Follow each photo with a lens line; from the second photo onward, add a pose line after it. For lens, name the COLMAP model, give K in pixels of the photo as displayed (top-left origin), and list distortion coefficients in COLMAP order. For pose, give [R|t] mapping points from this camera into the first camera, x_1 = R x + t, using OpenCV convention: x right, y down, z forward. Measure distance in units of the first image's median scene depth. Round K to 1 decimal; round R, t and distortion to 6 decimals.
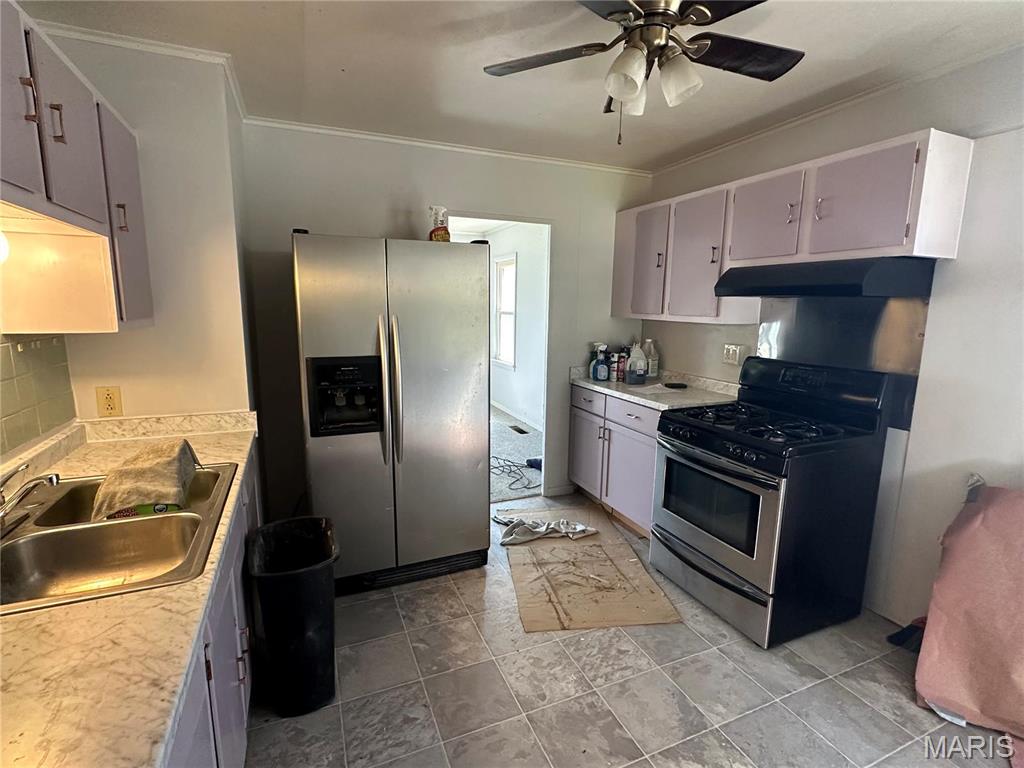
lens RADIAL K [[490.0, 0, 508.0], [0, 490.0, 388.5], [0, 0, 1]] dist [0.004685, -0.001622]
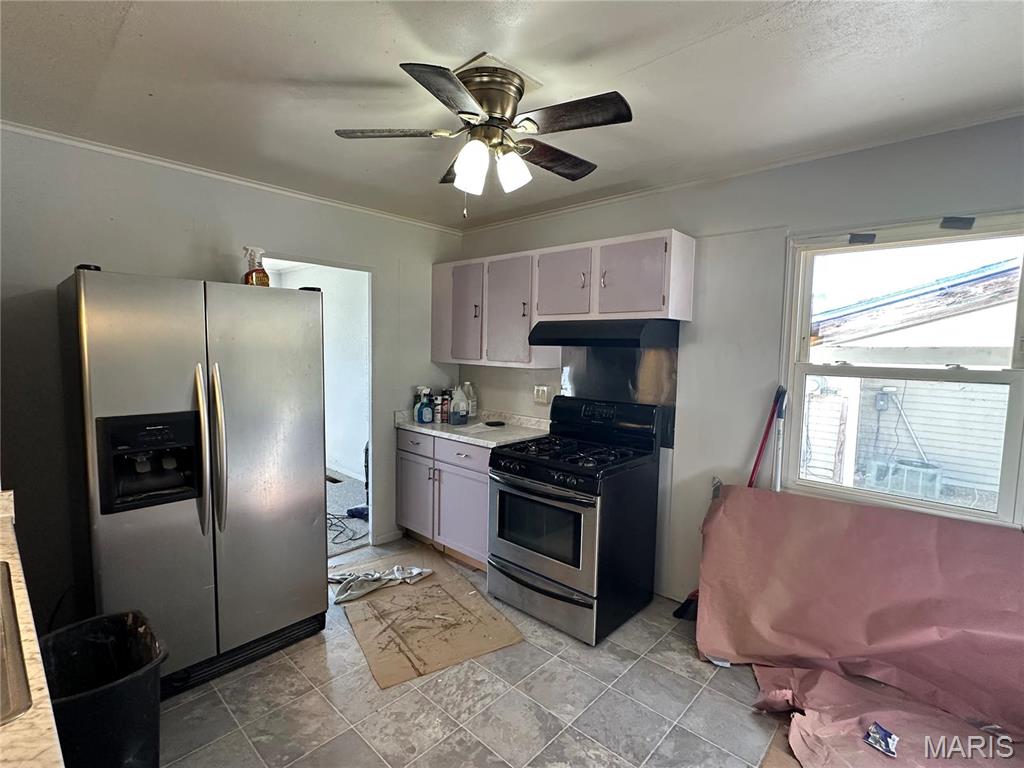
lens RADIAL K [[490.0, 0, 509.8], [0, 490.0, 390.5], [0, 0, 1]] dist [0.004685, -0.001622]
pose [[0.912944, -0.031107, 0.406898, -0.106908], [0.061913, 0.996106, -0.062761, -0.013237], [-0.403362, 0.082490, 0.911315, -0.031322]]
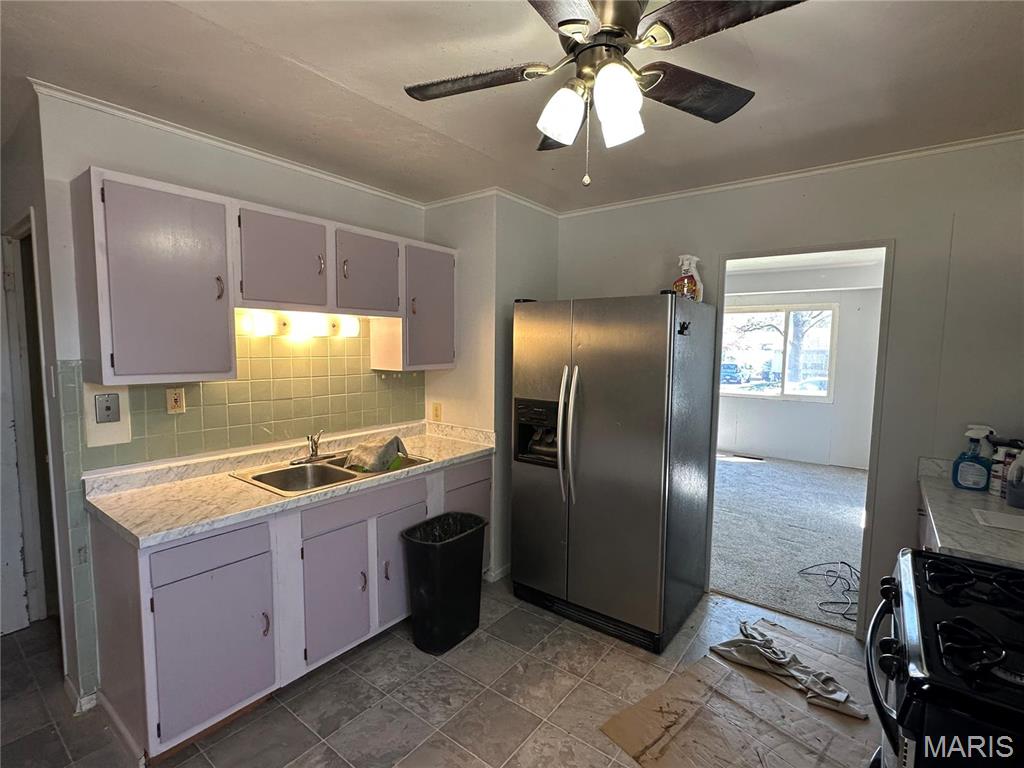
lens RADIAL K [[490.0, 0, 511.6], [0, 490.0, 389.5], [0, 0, 1]] dist [0.004685, -0.001622]
pose [[0.490450, 0.076883, -0.868071, 0.670576], [-0.153566, 0.988138, 0.000754, -0.079464], [0.857832, 0.132936, 0.496439, 0.343630]]
